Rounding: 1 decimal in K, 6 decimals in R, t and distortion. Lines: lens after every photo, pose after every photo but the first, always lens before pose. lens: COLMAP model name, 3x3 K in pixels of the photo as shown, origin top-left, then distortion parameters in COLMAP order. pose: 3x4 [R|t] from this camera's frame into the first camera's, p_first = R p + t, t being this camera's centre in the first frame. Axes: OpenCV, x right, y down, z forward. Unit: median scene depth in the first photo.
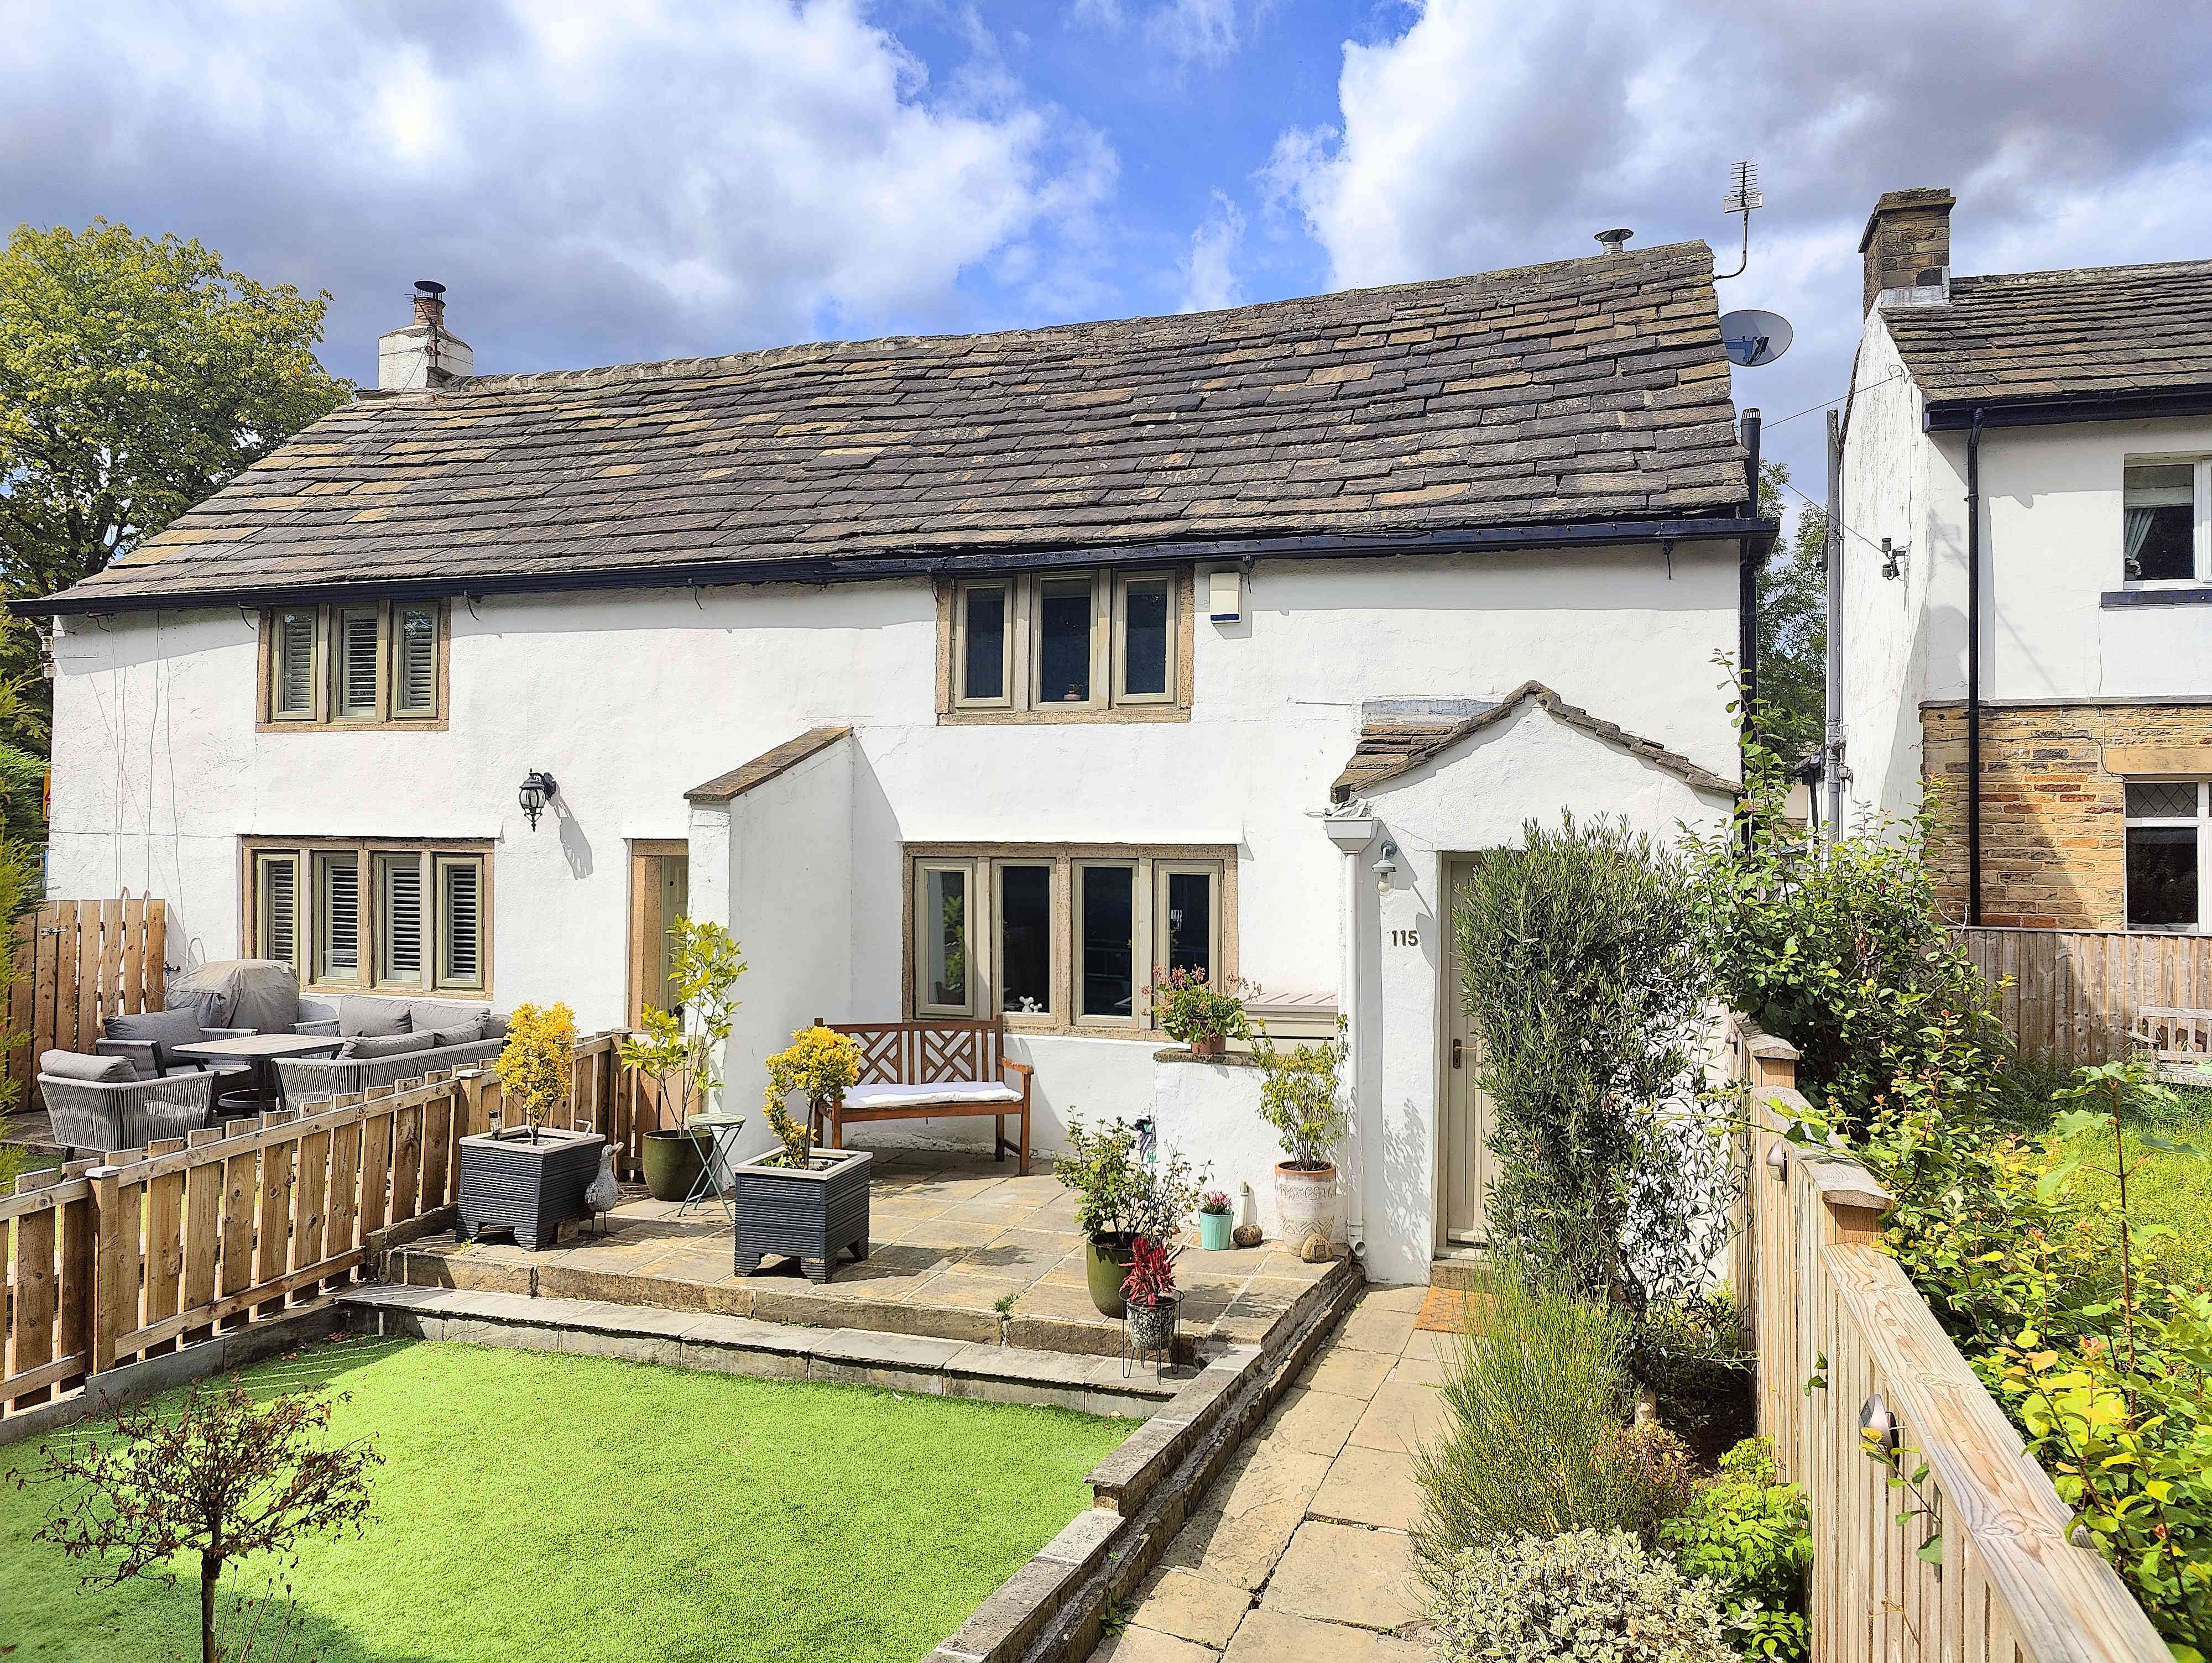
lens RADIAL K [[1526.8, 0, 1130.3], [0, 1526.8, 831.9], [0, 0, 1]] dist [0.035205, -0.029759]
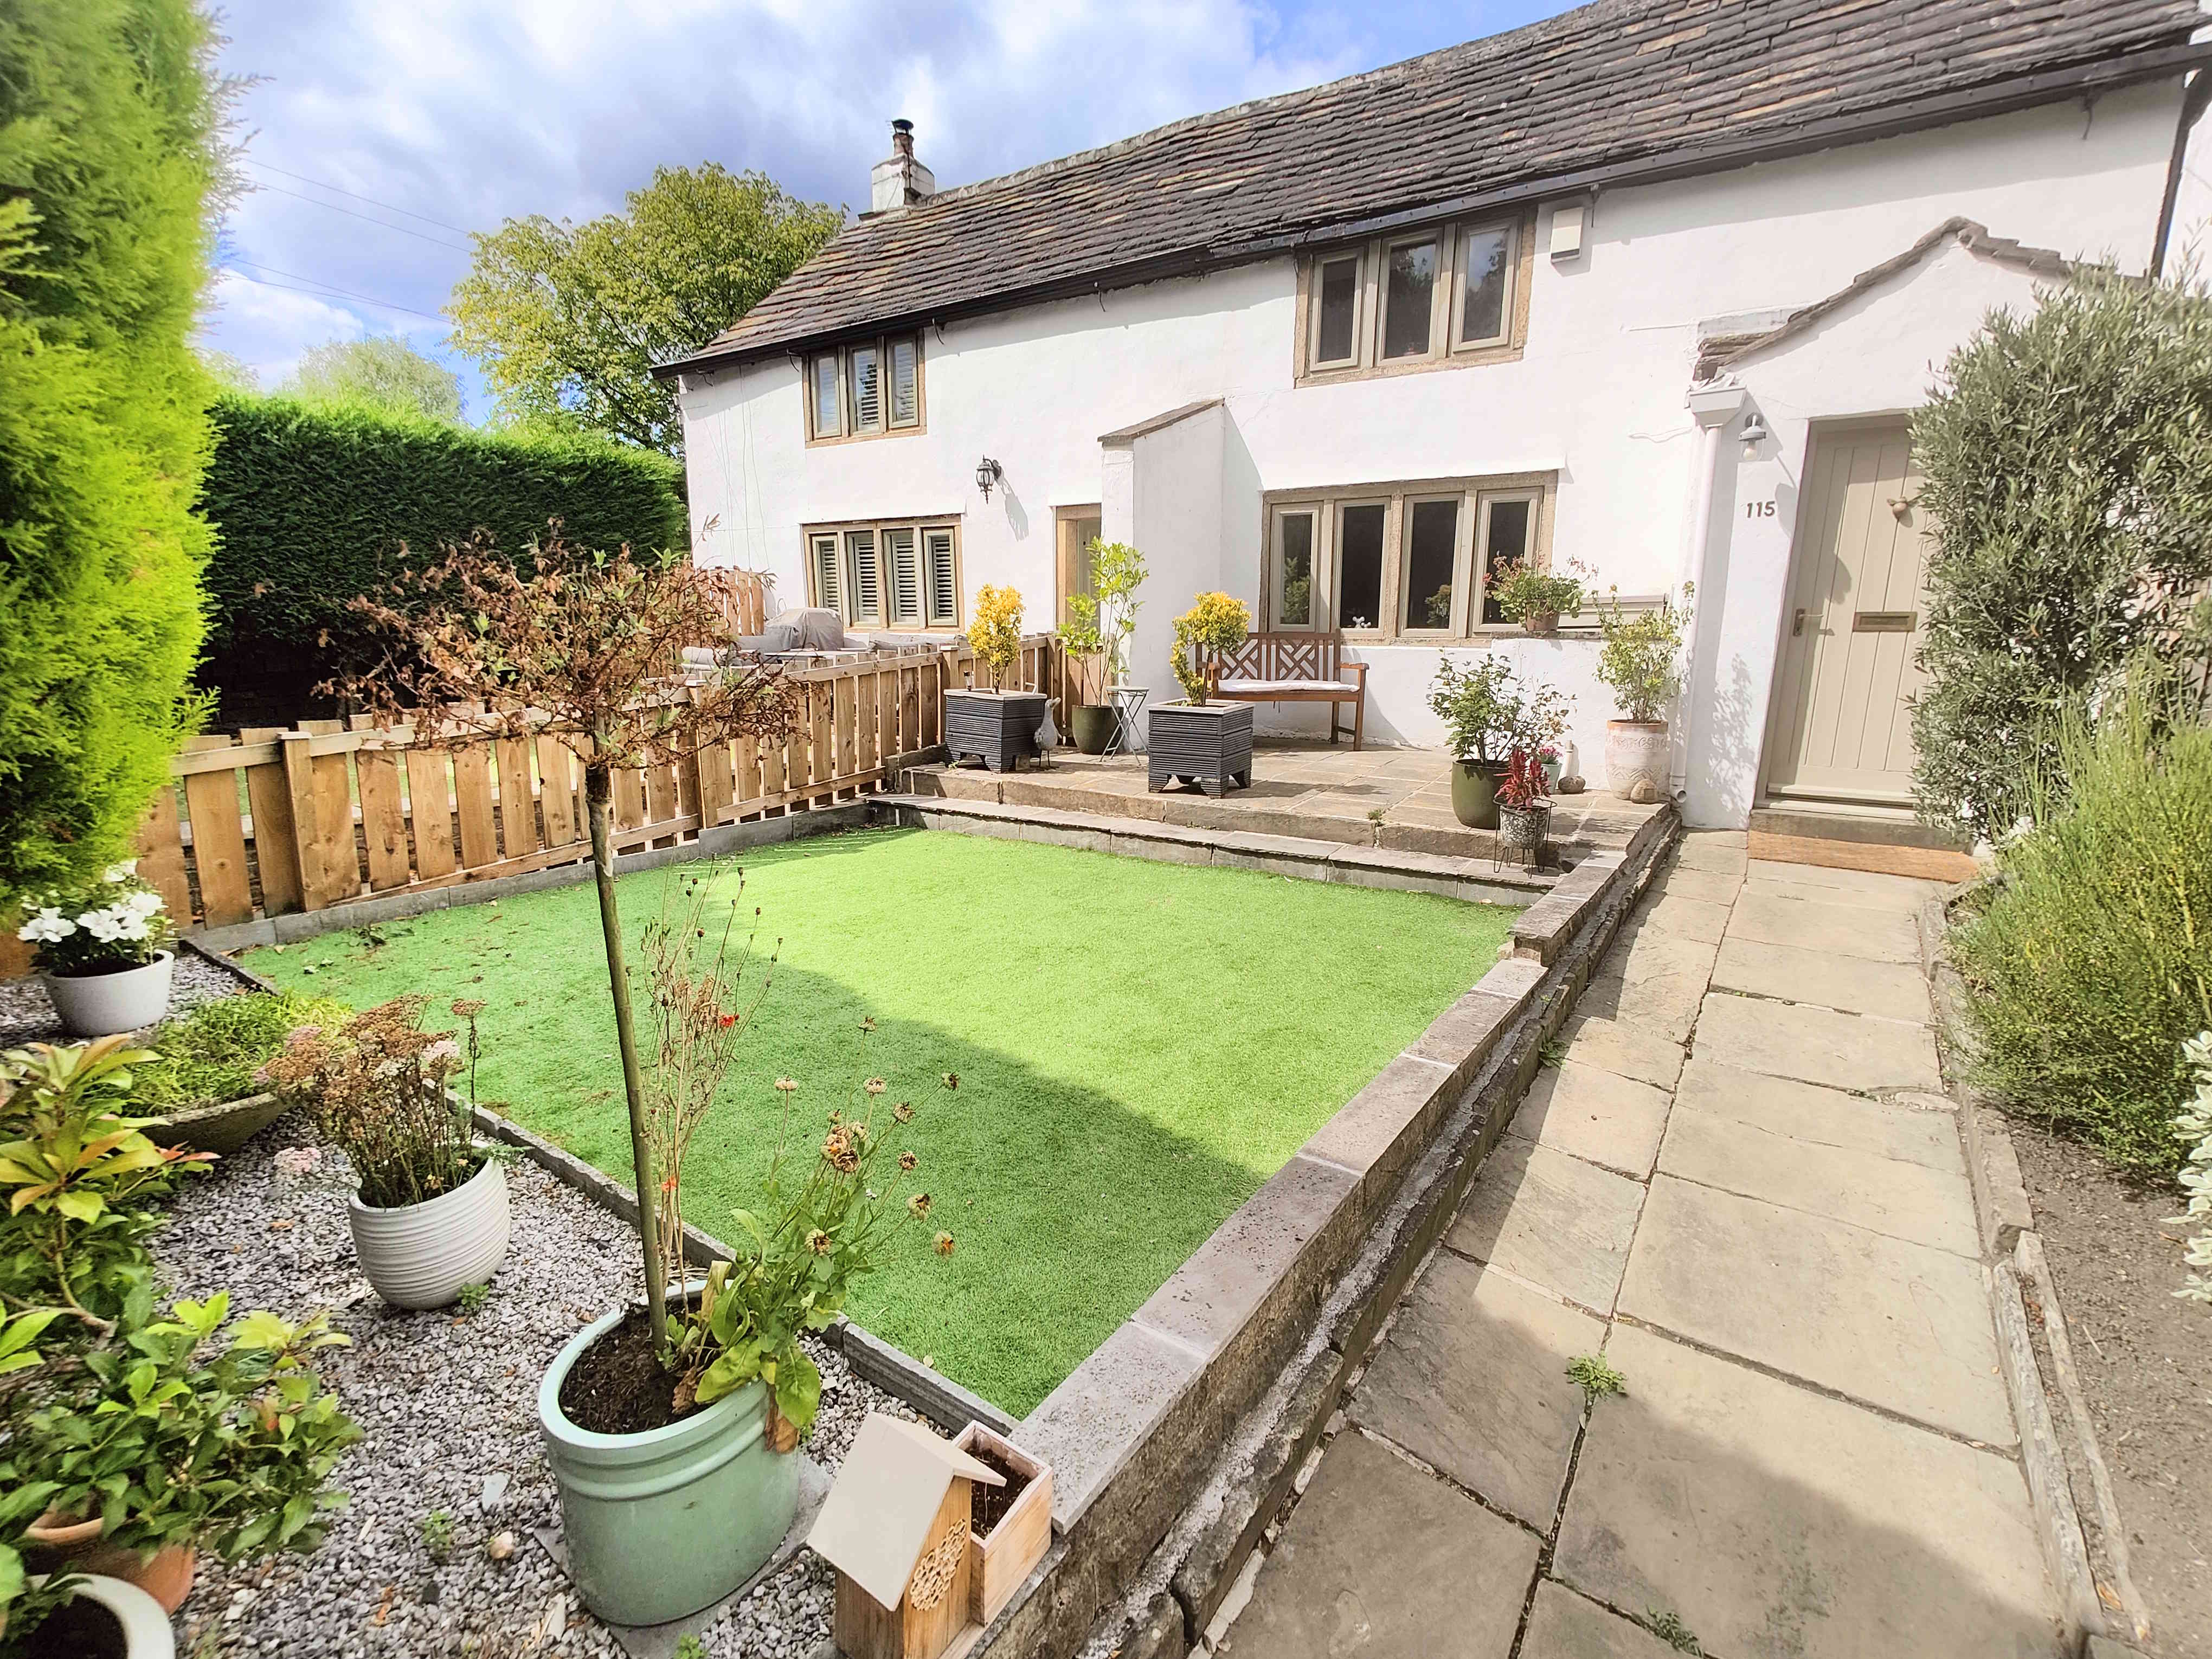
lens RADIAL K [[978.3, 0, 1128.6], [0, 978.3, 815.1], [0, 0, 1]] dist [0.010013, 0.000032]
pose [[0.972663, 0.039804, -0.228784, -0.064582], [0.009488, 0.977566, 0.210413, 0.100790], [0.232027, -0.206832, 0.950465, 0.163059]]
